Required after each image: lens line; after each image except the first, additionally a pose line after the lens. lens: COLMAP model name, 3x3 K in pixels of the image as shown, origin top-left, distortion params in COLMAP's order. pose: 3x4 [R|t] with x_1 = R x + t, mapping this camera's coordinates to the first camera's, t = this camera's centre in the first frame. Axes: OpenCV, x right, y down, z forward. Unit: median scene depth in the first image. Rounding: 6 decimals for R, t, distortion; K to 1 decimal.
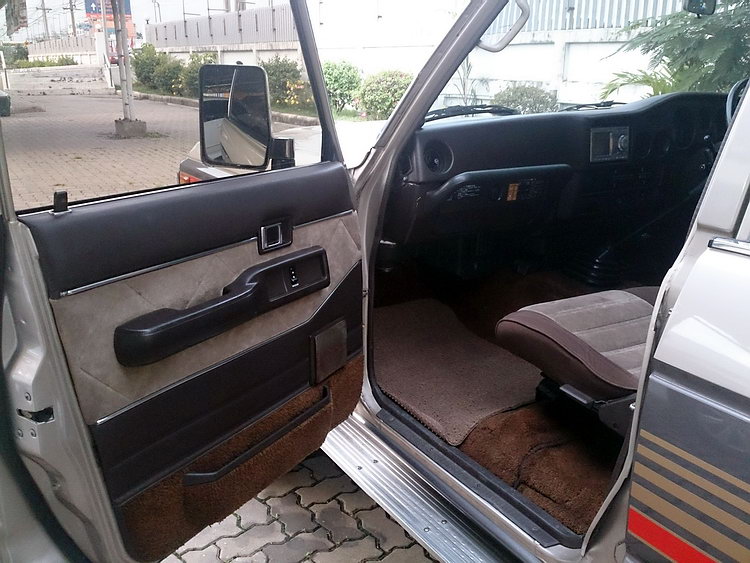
lens RADIAL K [[684.6, 0, 374.0], [0, 684.6, 279.1], [0, 0, 1]] dist [0.050521, 0.000000]
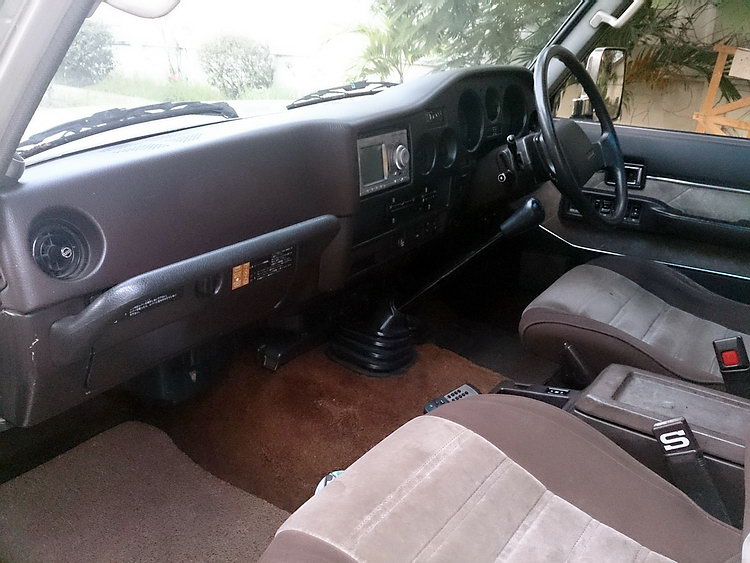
lens RADIAL K [[684.6, 0, 373.6], [0, 684.6, 283.5], [0, 0, 1]] dist [0.050521, 0.000000]
pose [[0.923240, -0.135094, 0.359690, 0.093700], [0.108911, 0.989767, 0.092192, -0.144261], [-0.368464, -0.045941, 0.928506, 0.417416]]
